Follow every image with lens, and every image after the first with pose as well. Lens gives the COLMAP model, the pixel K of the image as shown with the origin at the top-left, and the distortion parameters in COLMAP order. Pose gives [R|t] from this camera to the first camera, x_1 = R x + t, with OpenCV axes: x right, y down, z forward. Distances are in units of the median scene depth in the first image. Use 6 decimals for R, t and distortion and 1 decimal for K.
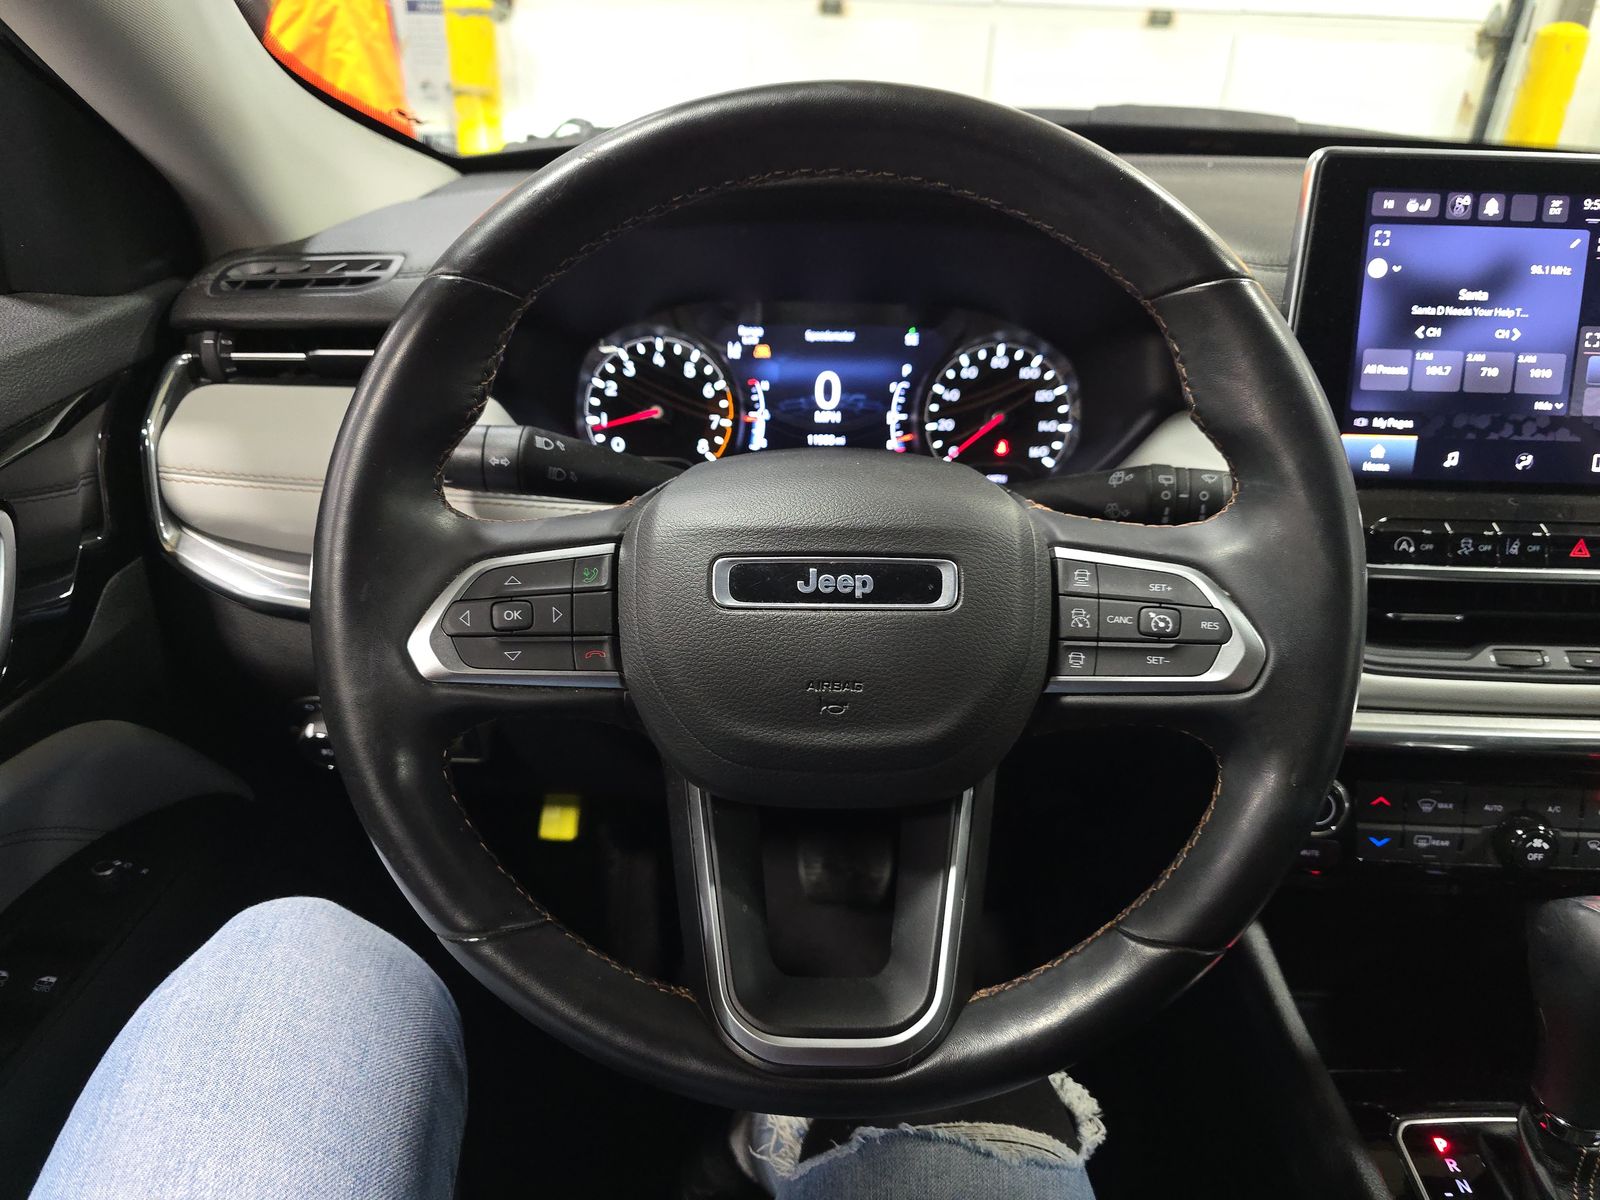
lens RADIAL K [[1069.8, 0, 800.0], [0, 1069.8, 600.0], [0, 0, 1]] dist [0.058519, -0.060512]
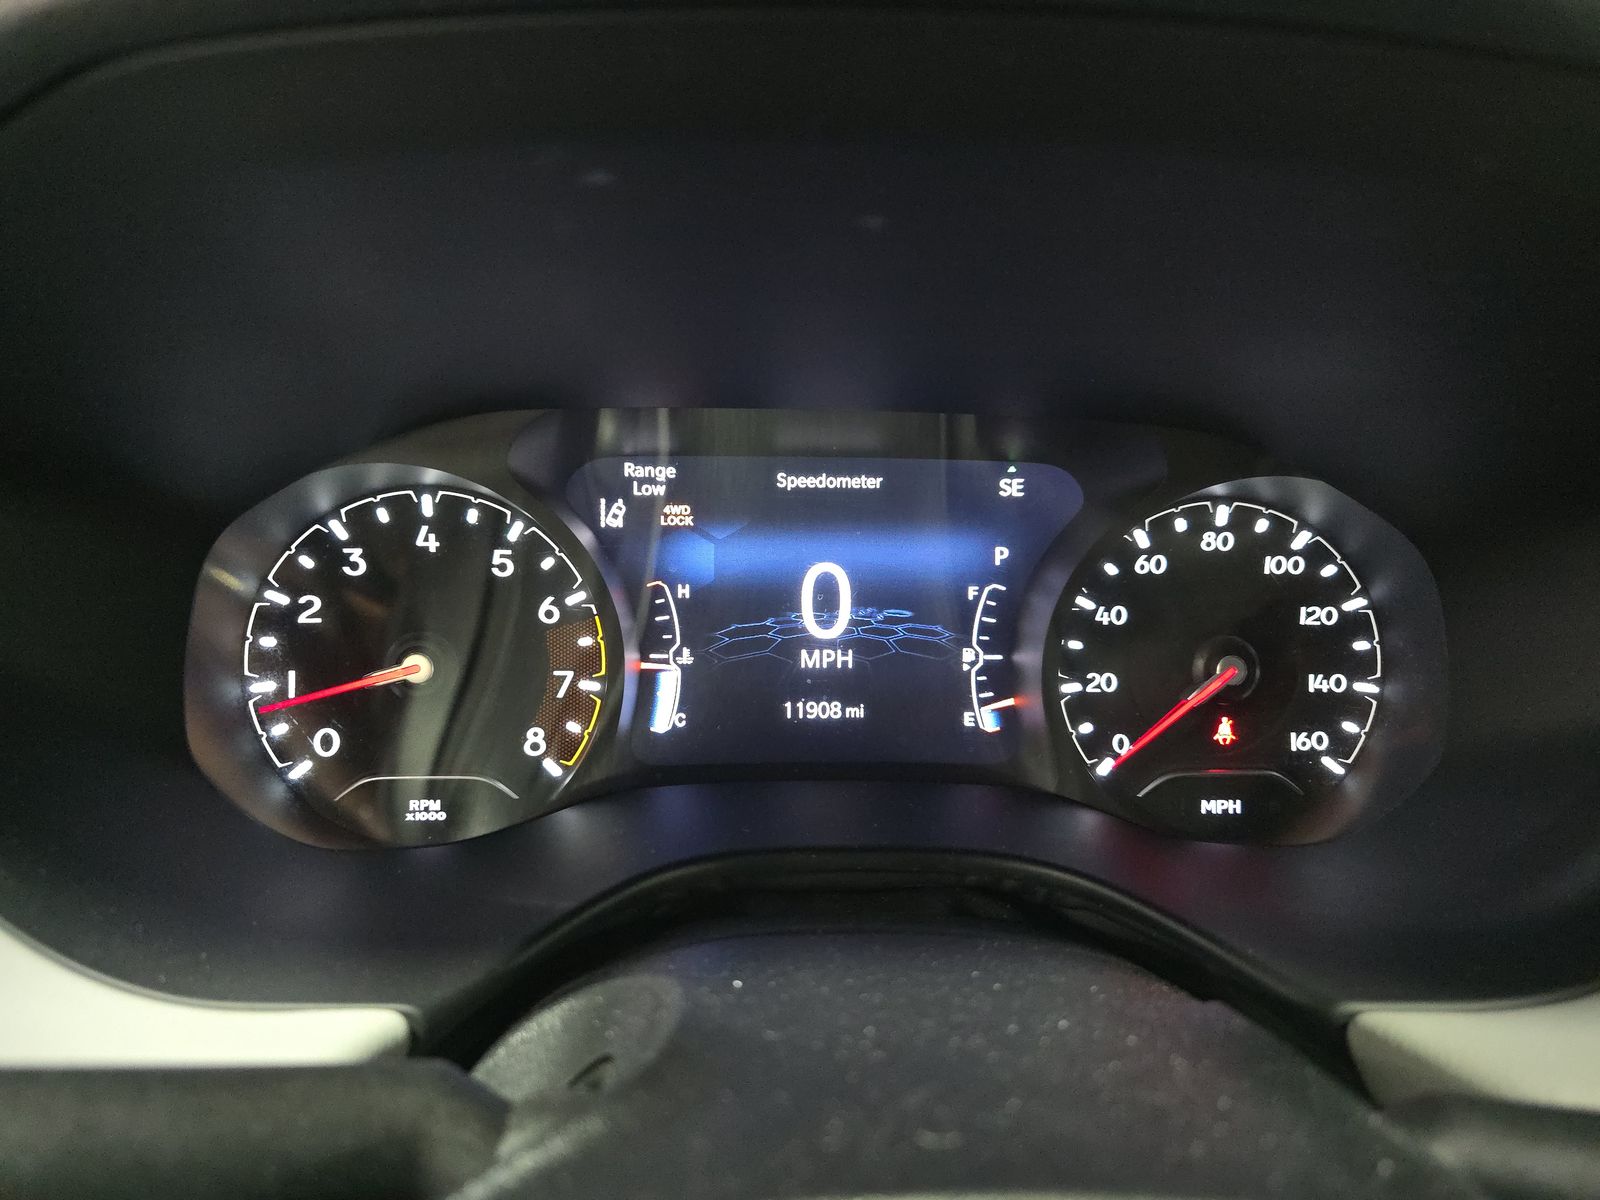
lens RADIAL K [[1069.8, 0, 800.0], [0, 1069.8, 600.0], [0, 0, 1]] dist [0.058519, -0.060512]
pose [[0.997635, -0.010398, 0.067950, -0.019261], [0.014321, 0.998243, -0.057498, -0.222517], [-0.067233, 0.058335, 0.996030, 0.732037]]
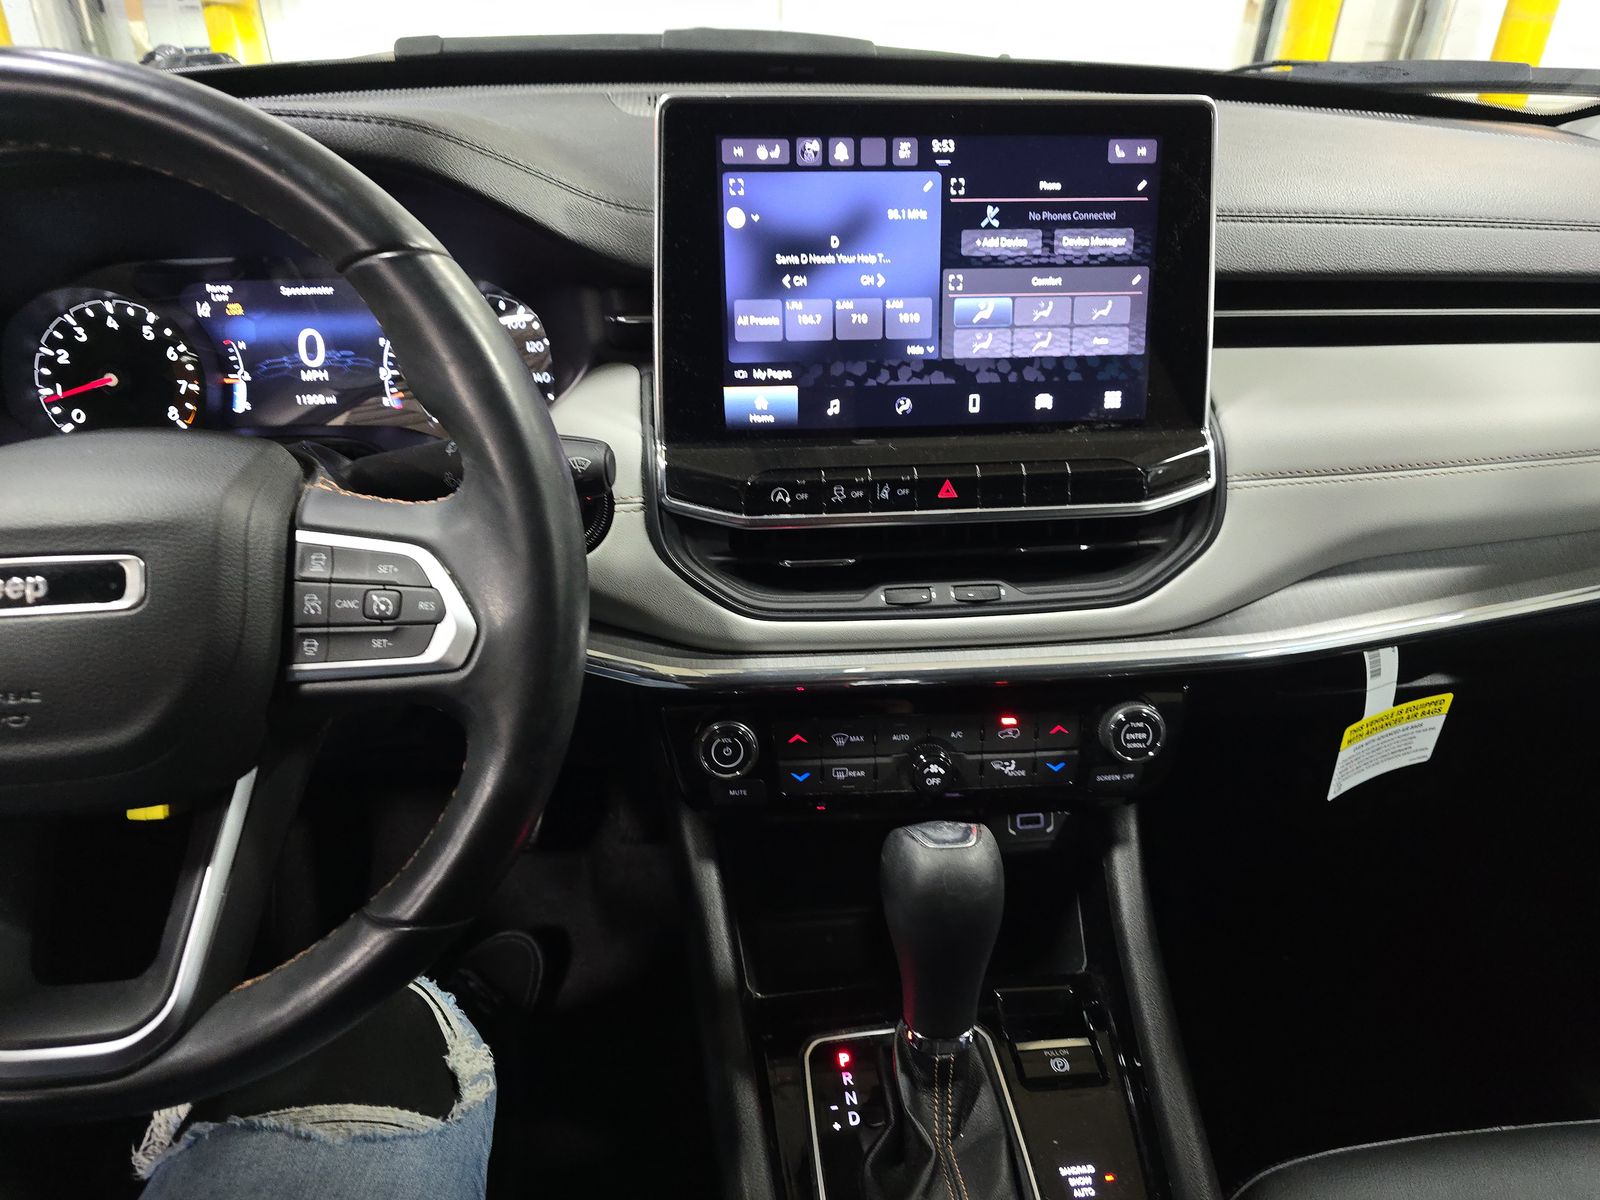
lens RADIAL K [[1069.8, 0, 800.0], [0, 1069.8, 600.0], [0, 0, 1]] dist [0.058519, -0.060512]
pose [[0.994341, -0.063796, 0.084952, 0.473266], [0.057127, 0.995257, 0.078743, -0.029884], [-0.089573, -0.073444, 0.993269, -0.016107]]
